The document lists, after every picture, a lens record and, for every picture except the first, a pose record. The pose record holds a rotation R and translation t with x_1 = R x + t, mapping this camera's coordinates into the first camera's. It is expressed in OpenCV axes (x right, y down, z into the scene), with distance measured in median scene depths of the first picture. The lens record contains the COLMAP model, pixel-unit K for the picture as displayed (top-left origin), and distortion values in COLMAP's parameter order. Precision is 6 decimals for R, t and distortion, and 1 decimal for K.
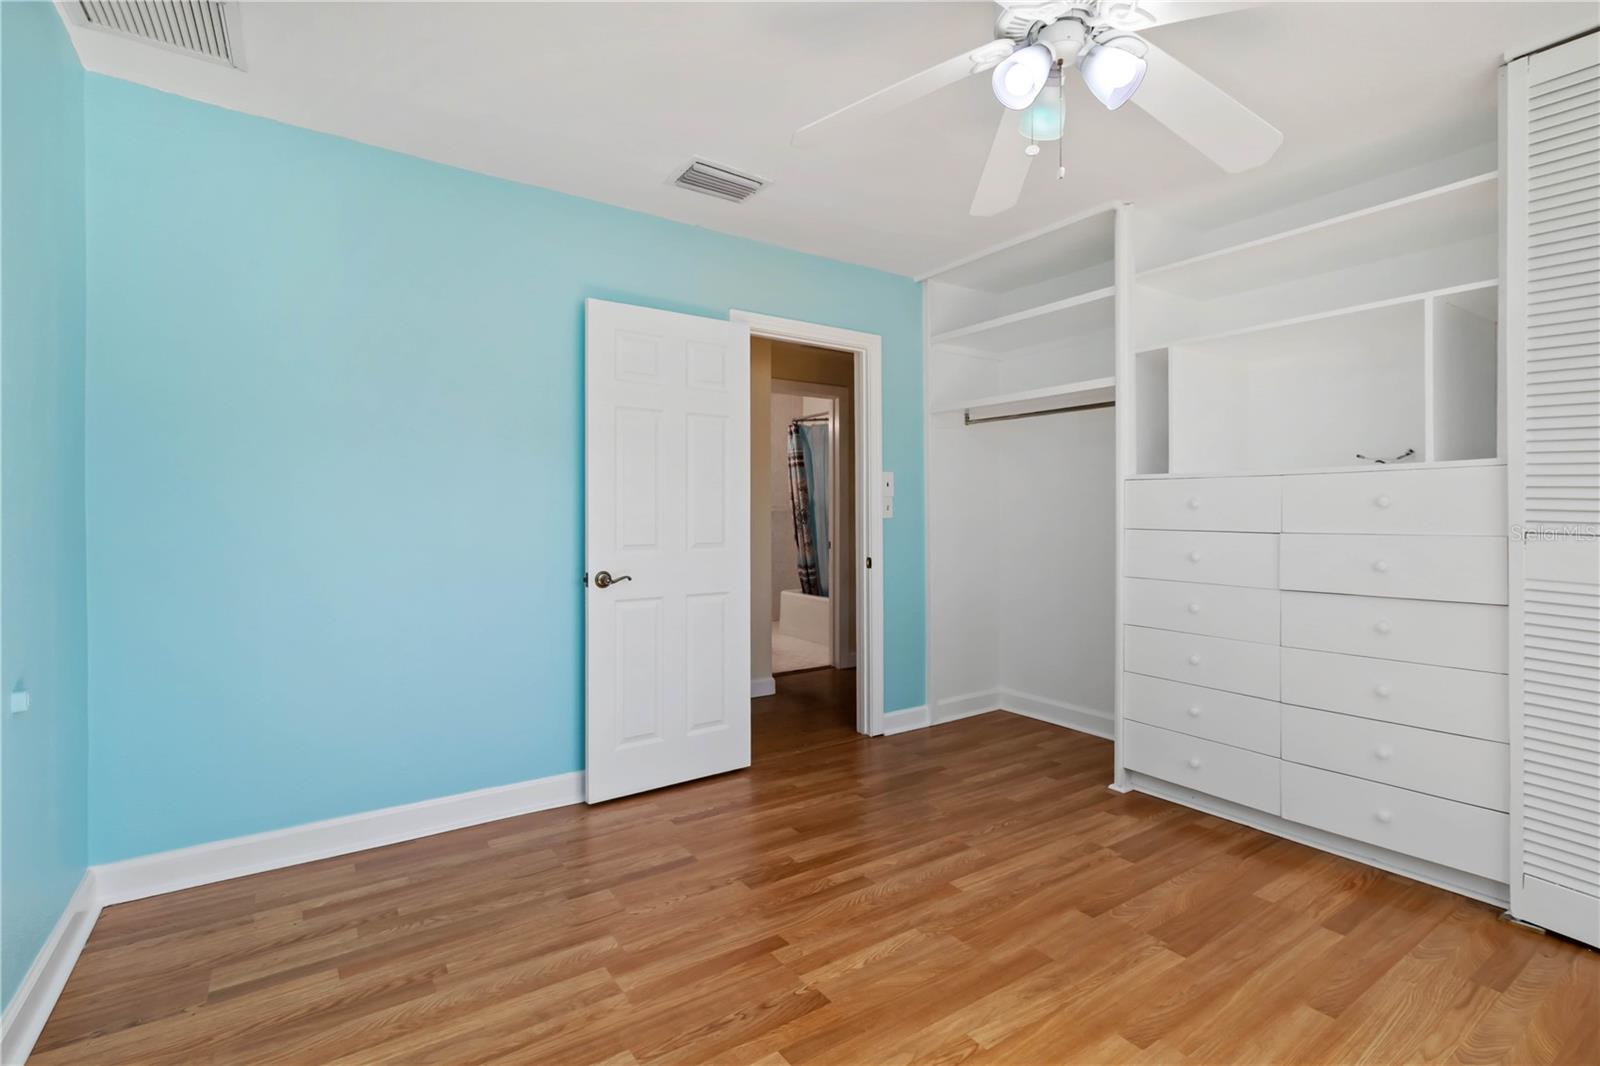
lens RADIAL K [[764.2, 0, 802.6], [0, 764.2, 516.8], [0, 0, 1]] dist [0.022201, 0.000817]
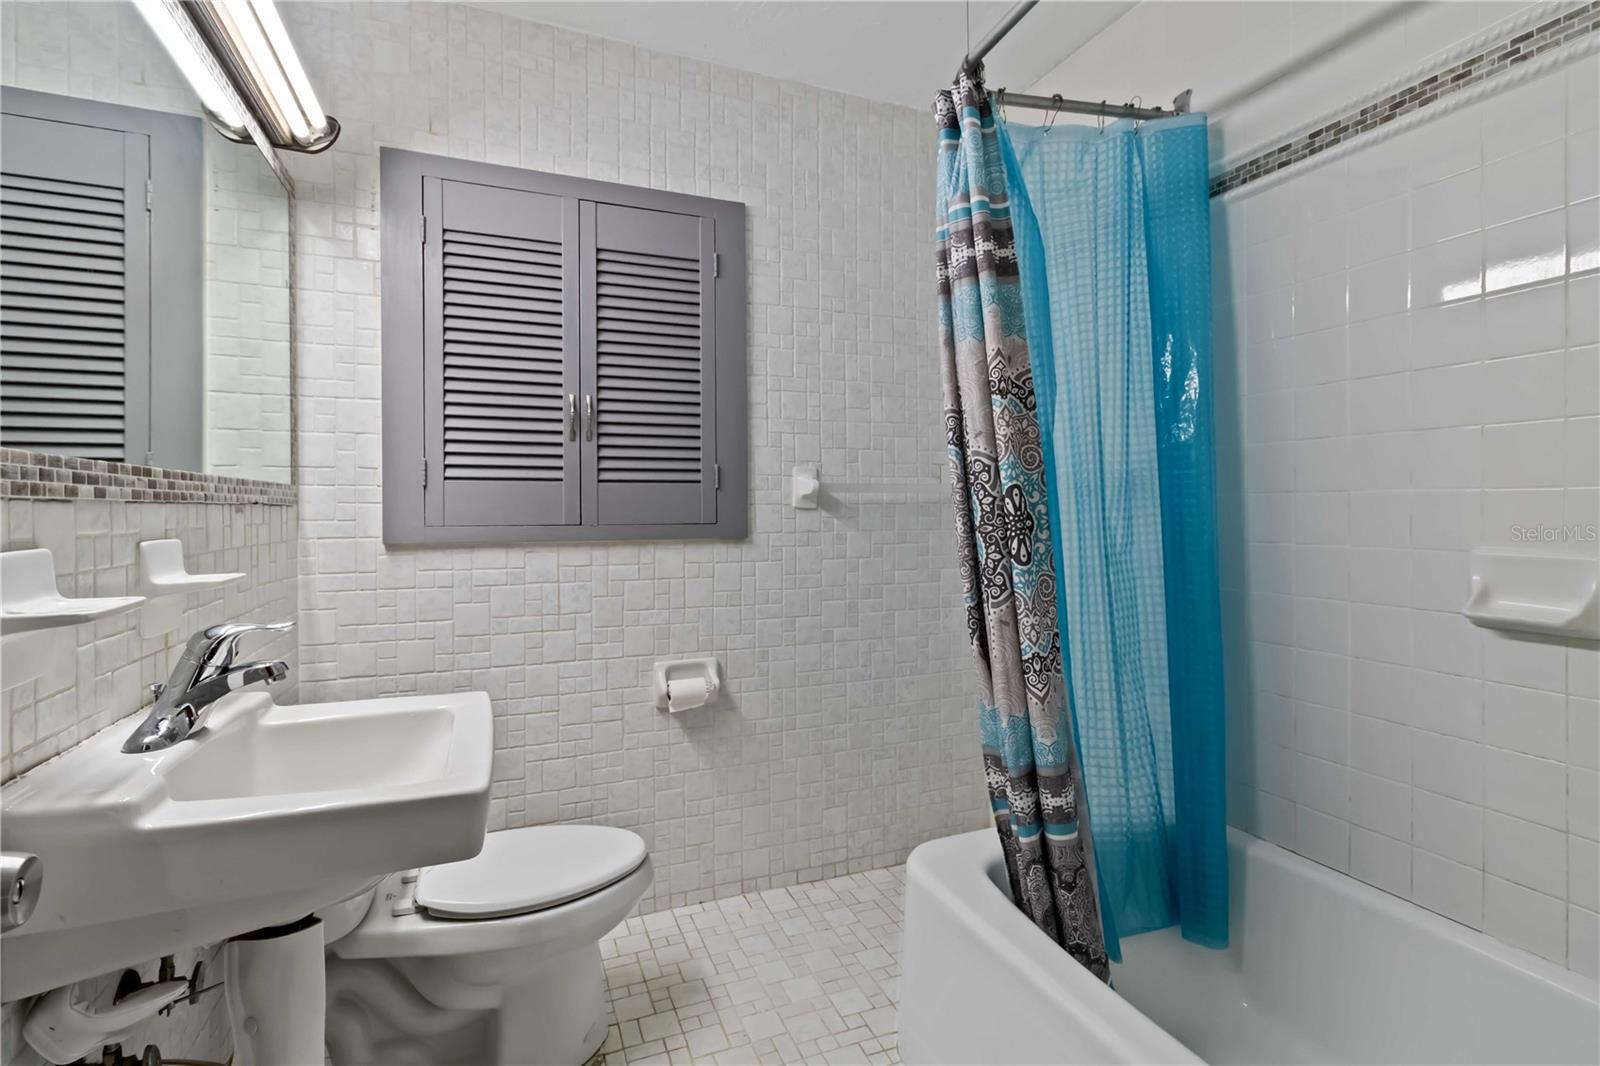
lens RADIAL K [[764.2, 0, 802.6], [0, 764.2, 516.8], [0, 0, 1]] dist [0.022201, 0.000817]
pose [[0.979397, -0.000279, -0.201946, -0.012870], [0.001210, 0.999989, 0.004486, -0.003277], [0.201943, -0.004638, 0.979386, 0.788765]]
